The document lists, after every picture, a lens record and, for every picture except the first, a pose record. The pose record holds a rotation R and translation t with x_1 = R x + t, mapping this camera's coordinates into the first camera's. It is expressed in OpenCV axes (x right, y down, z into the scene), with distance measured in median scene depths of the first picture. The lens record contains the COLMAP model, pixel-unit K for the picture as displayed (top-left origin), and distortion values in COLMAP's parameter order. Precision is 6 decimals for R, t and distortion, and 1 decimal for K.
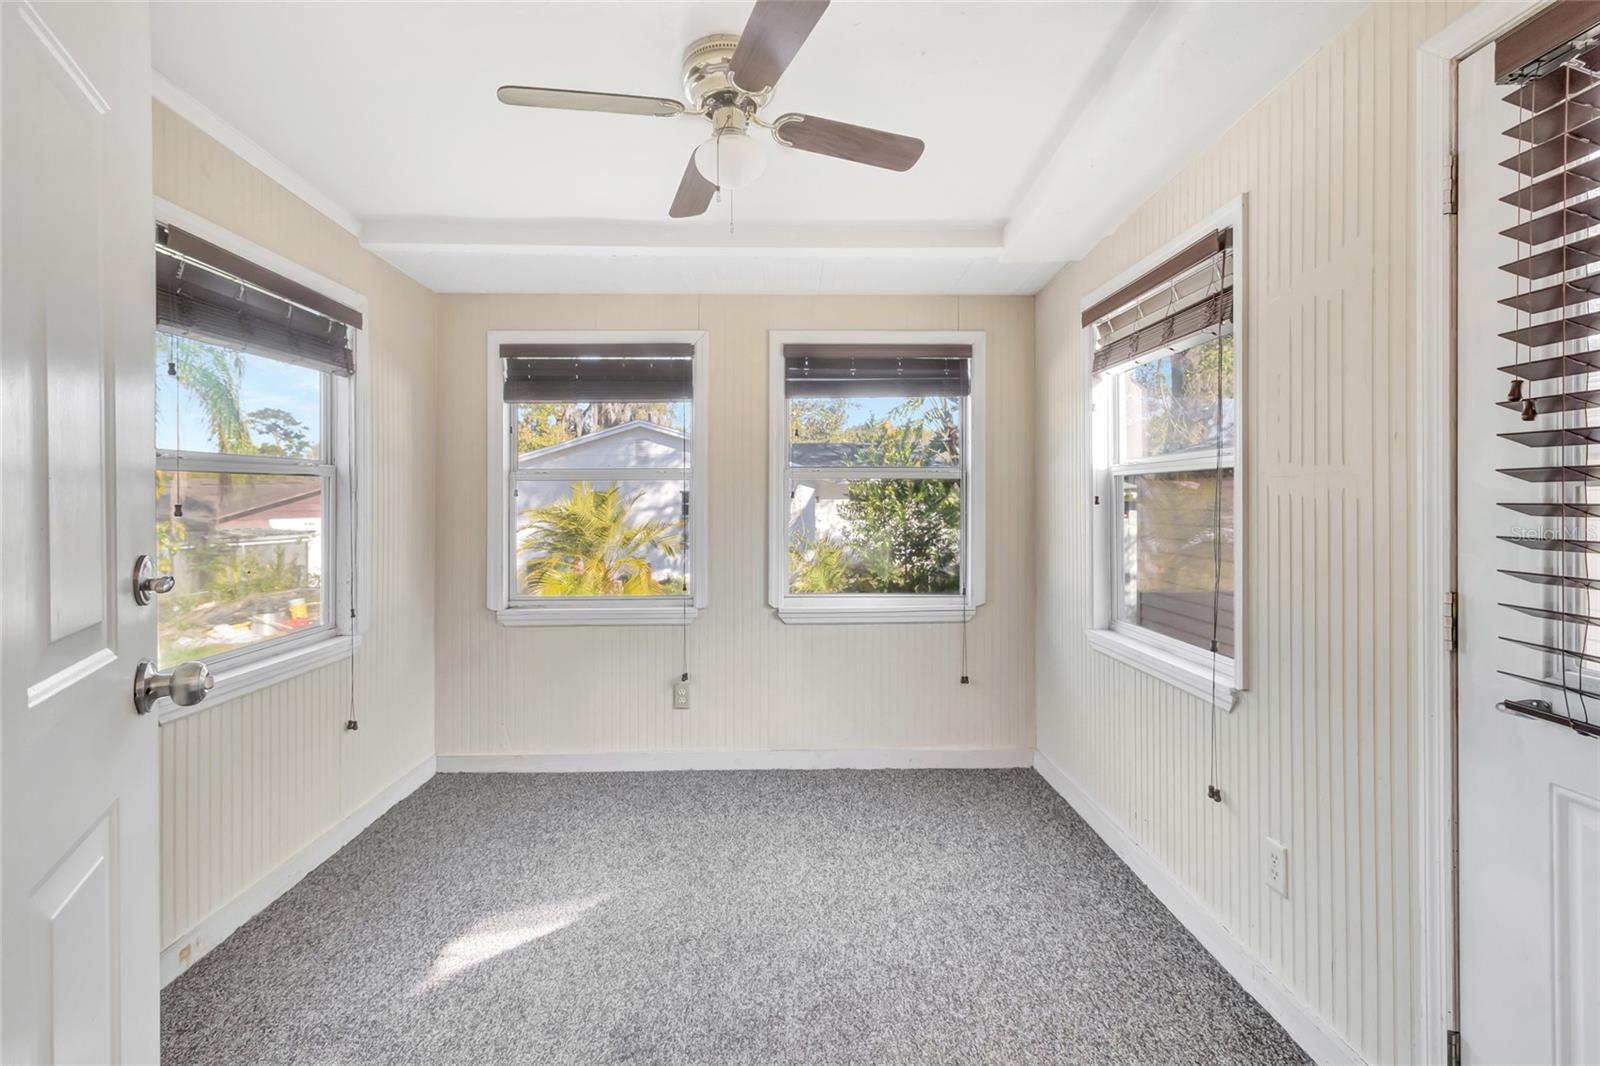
lens RADIAL K [[744.1, 0, 811.0], [0, 744.1, 486.4], [0, 0, 1]] dist [0.007188, -0.000001]
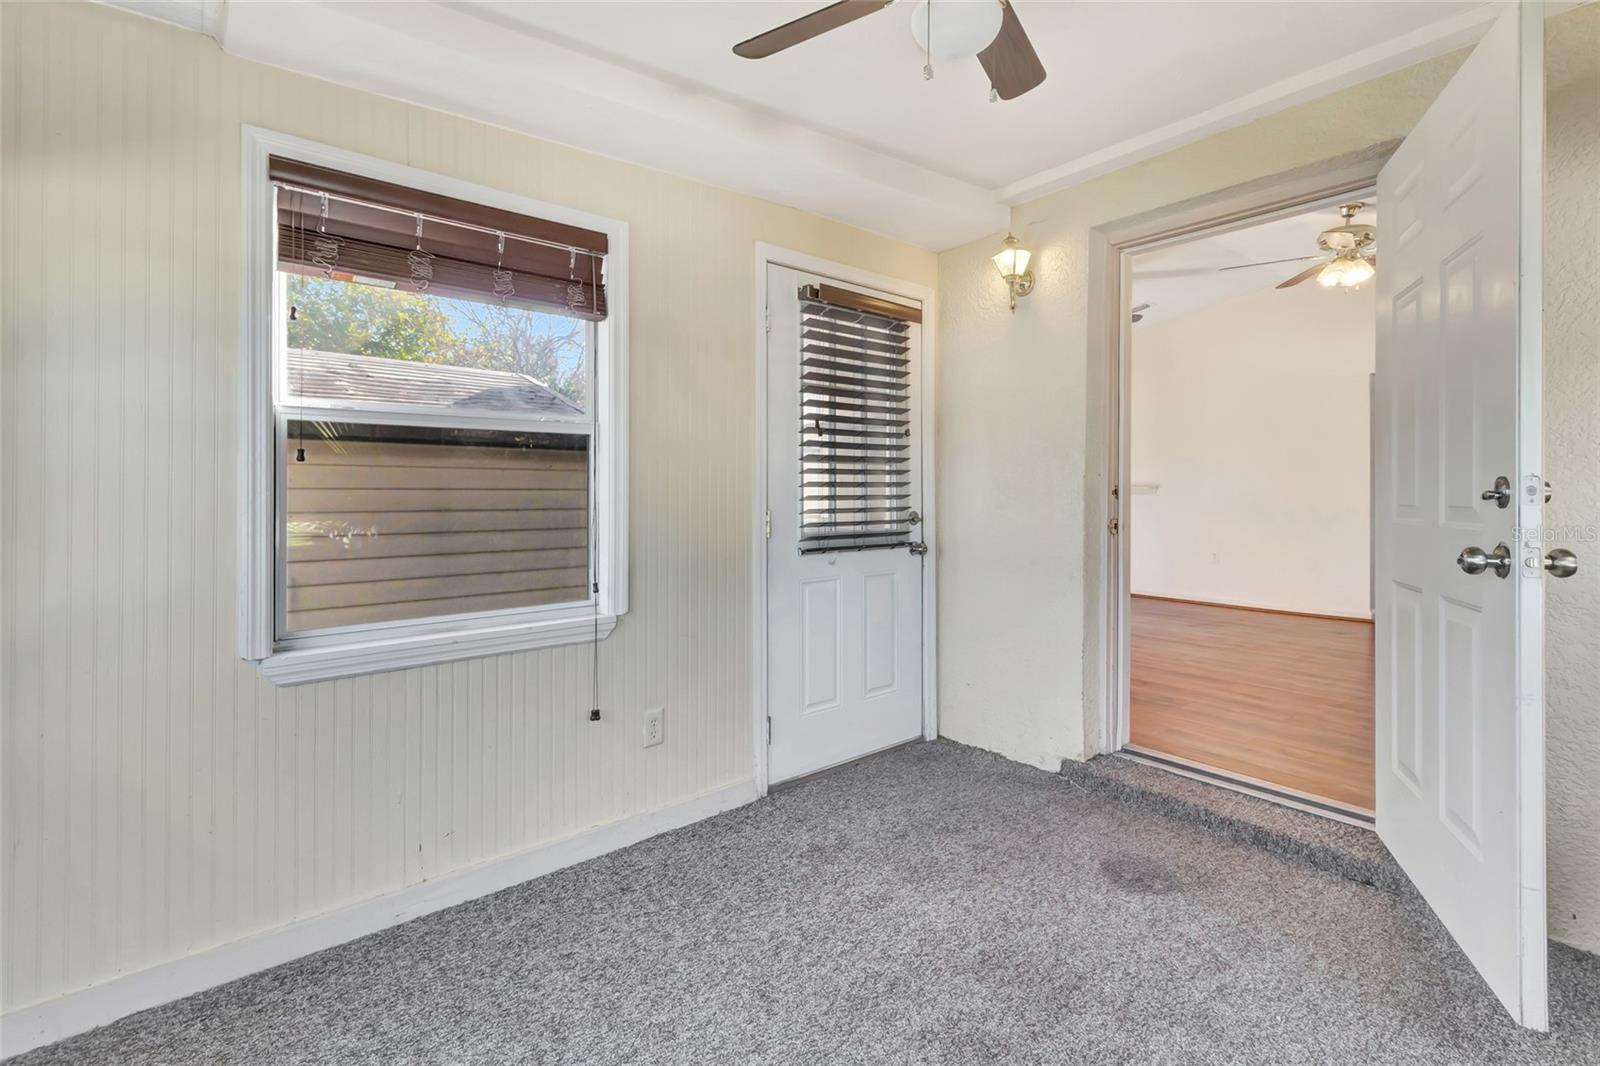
lens RADIAL K [[744.1, 0, 811.0], [0, 744.1, 486.4], [0, 0, 1]] dist [0.007188, -0.000001]
pose [[-0.623202, 0.007338, 0.782027, -0.645873], [-0.012563, 0.999733, -0.019392, 0.084714], [-0.781960, -0.021910, -0.622943, 1.650282]]
